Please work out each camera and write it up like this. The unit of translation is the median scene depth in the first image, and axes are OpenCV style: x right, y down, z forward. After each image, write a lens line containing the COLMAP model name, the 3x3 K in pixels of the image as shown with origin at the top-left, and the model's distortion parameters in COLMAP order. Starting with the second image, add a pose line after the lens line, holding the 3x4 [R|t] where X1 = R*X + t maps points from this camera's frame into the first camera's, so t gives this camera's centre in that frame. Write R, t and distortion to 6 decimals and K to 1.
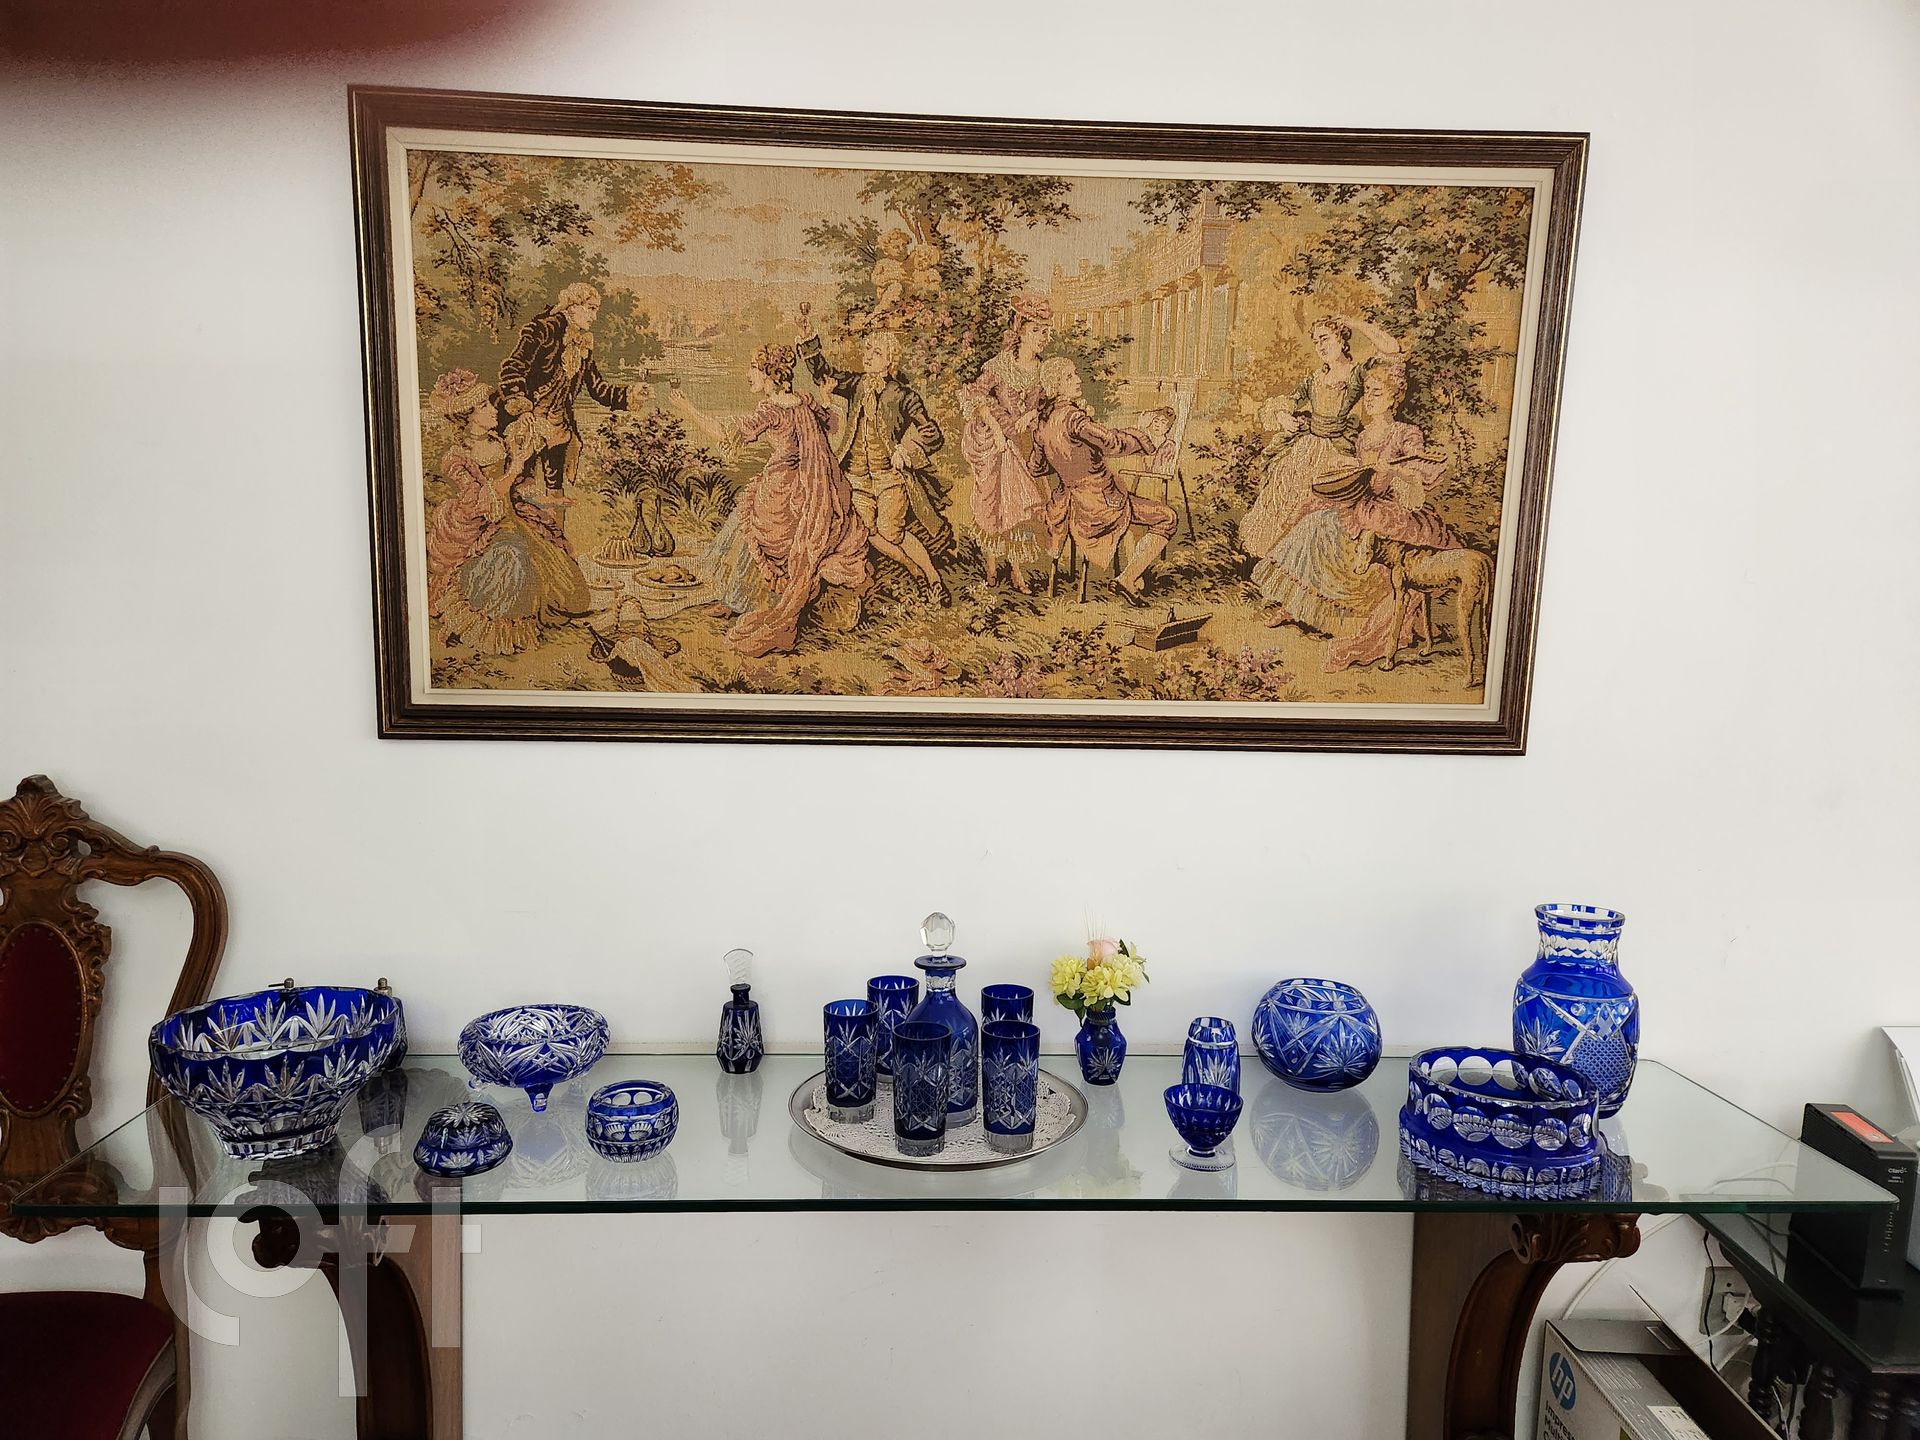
lens RADIAL K [[1285.8, 0, 957.1], [0, 1285.8, 717.9], [0, 0, 1]] dist [0.075972, -0.065592]
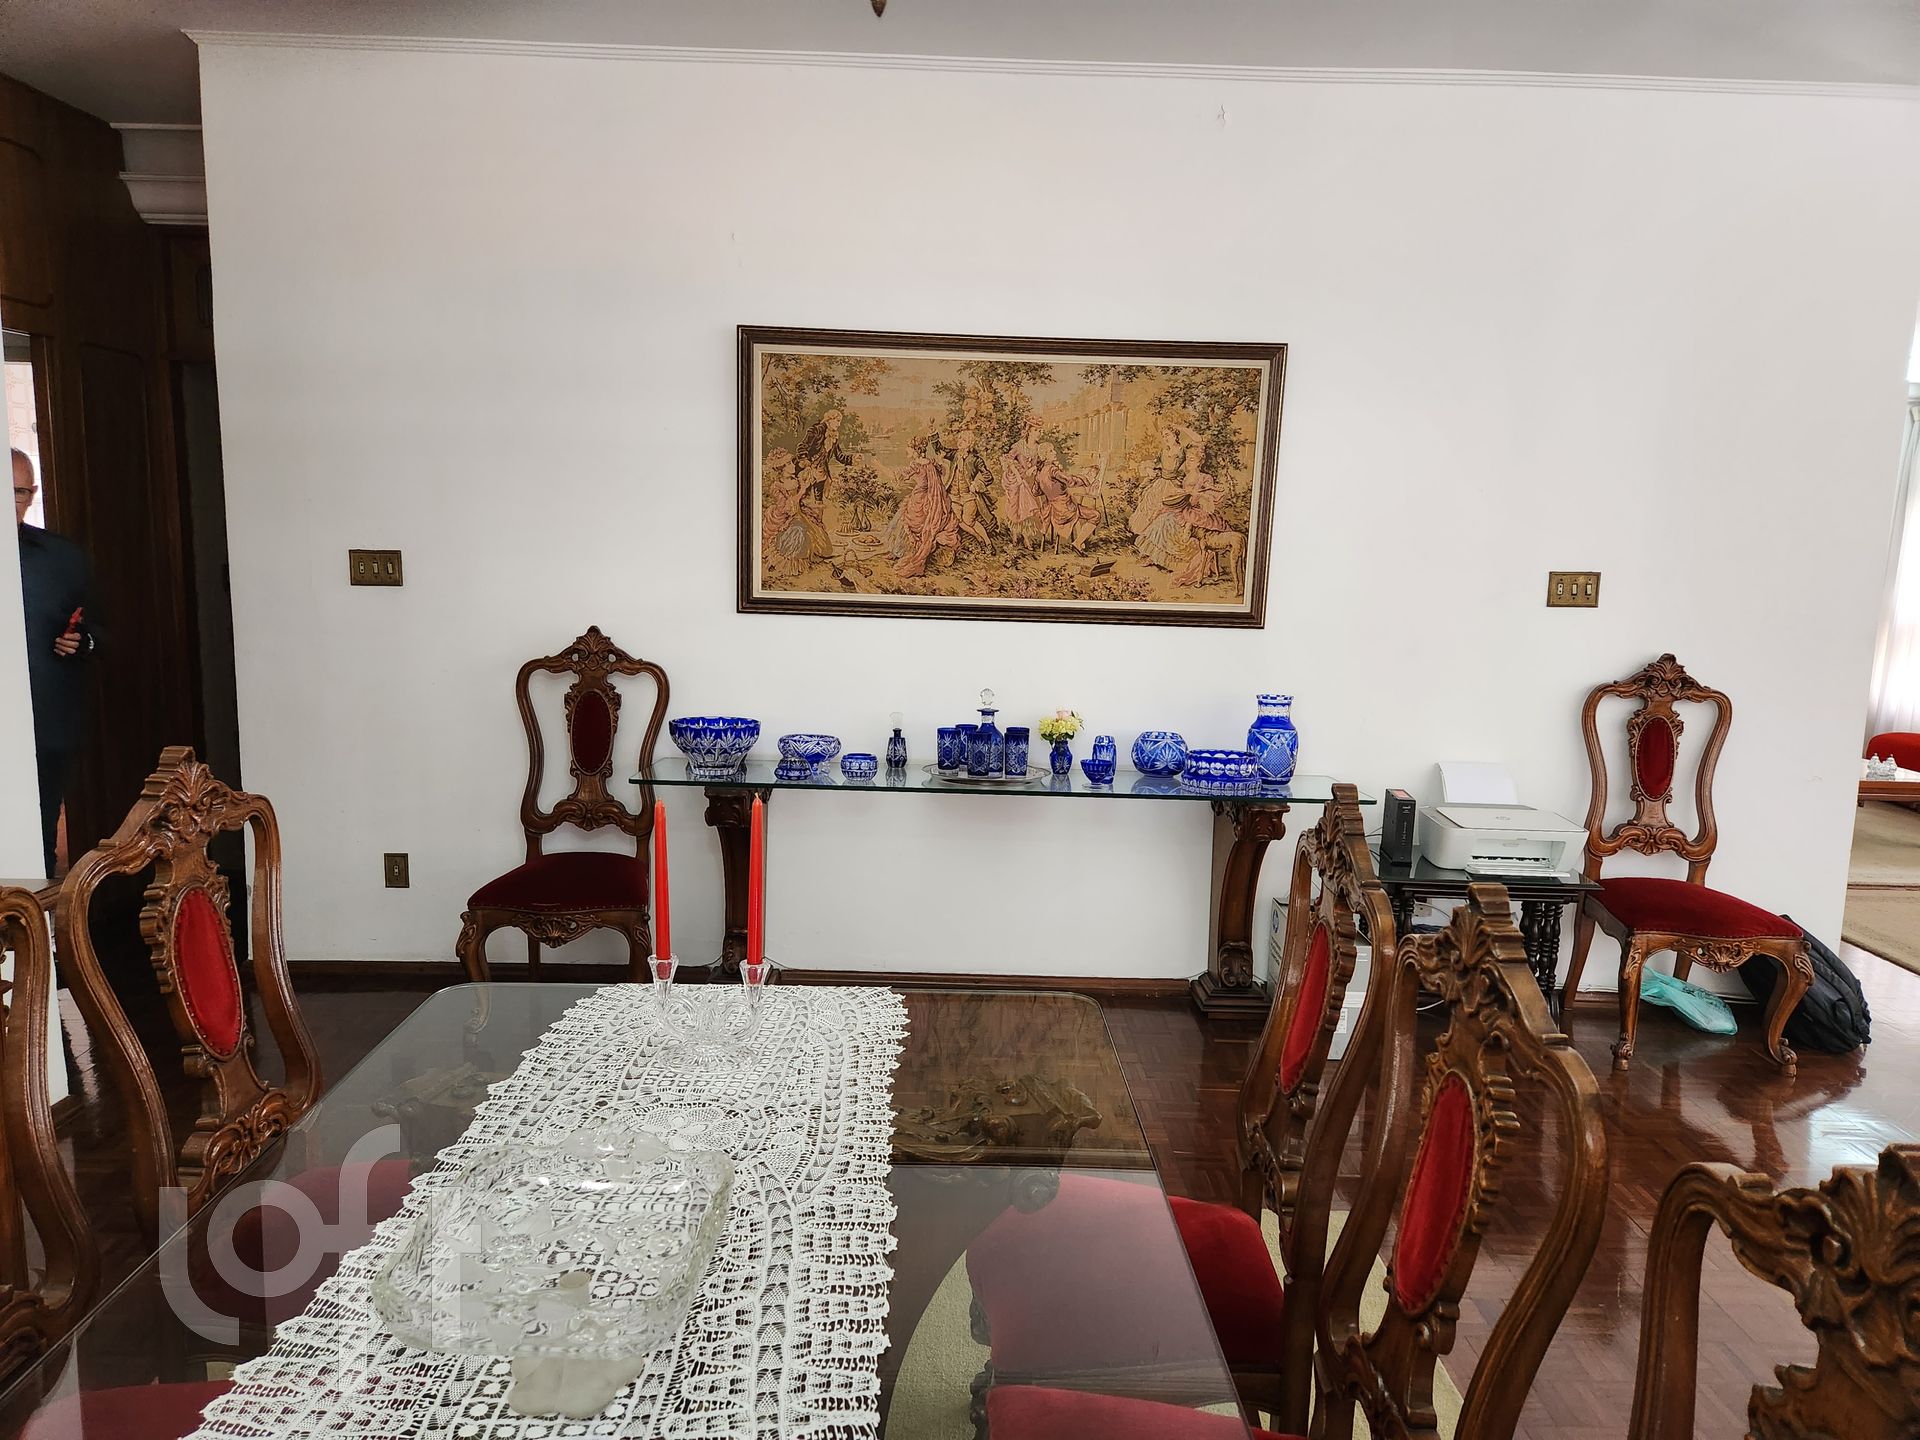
lens RADIAL K [[1285.8, 0, 965.3], [0, 1285.8, 717.2], [0, 0, 1]] dist [0.075972, -0.065592]
pose [[0.998938, 0.015898, -0.043249, 0.042946], [-0.015040, 0.999685, 0.020098, 0.146417], [0.043555, -0.019426, 0.998862, -1.204328]]
